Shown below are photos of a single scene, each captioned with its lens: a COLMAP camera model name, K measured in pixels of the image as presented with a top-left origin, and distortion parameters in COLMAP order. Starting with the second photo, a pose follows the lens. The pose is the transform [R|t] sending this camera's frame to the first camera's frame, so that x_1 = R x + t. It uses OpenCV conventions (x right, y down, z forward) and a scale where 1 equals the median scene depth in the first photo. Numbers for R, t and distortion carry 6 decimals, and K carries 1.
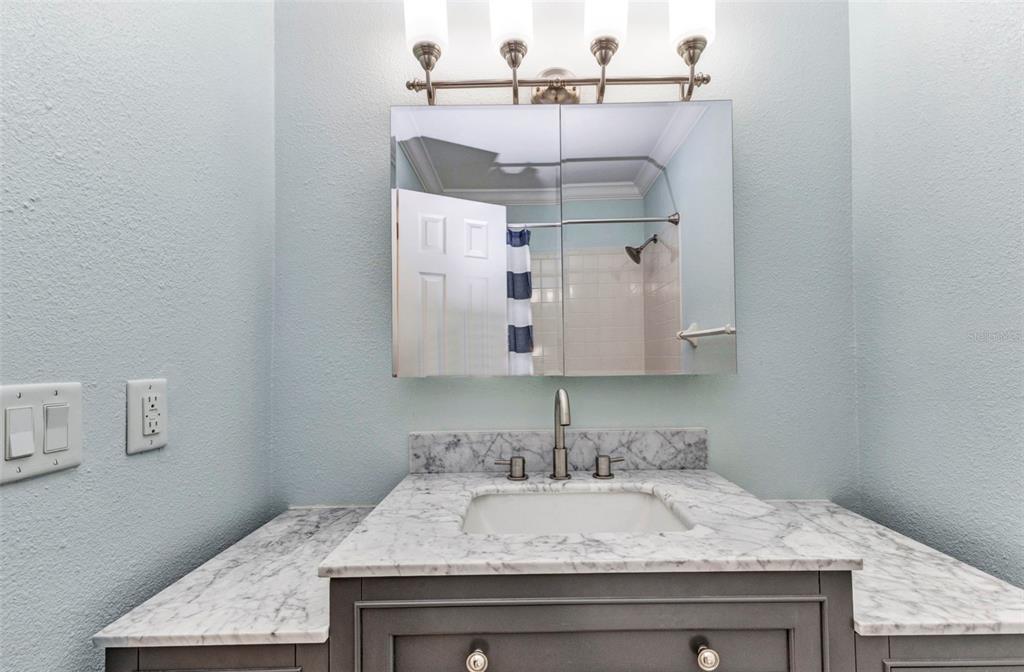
lens RADIAL K [[454.8, 0, 513.5], [0, 454.8, 348.6], [0, 0, 1]] dist [0.022607, 0.000310]
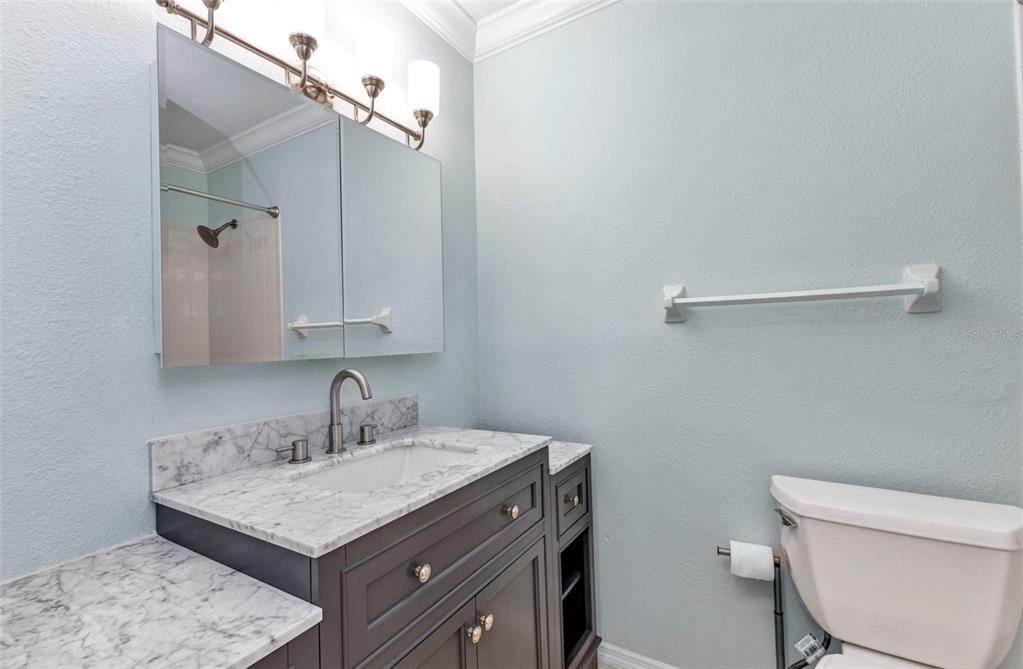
lens RADIAL K [[449.6, 0, 511.5], [0, 449.6, 334.5], [0, 0, 1]] dist [0.017994, 0.000048]
pose [[0.515198, 0.010438, 0.857007, -0.577543], [0.008237, 0.999819, -0.017130, 0.024599], [-0.857031, 0.015884, 0.515019, 0.079672]]
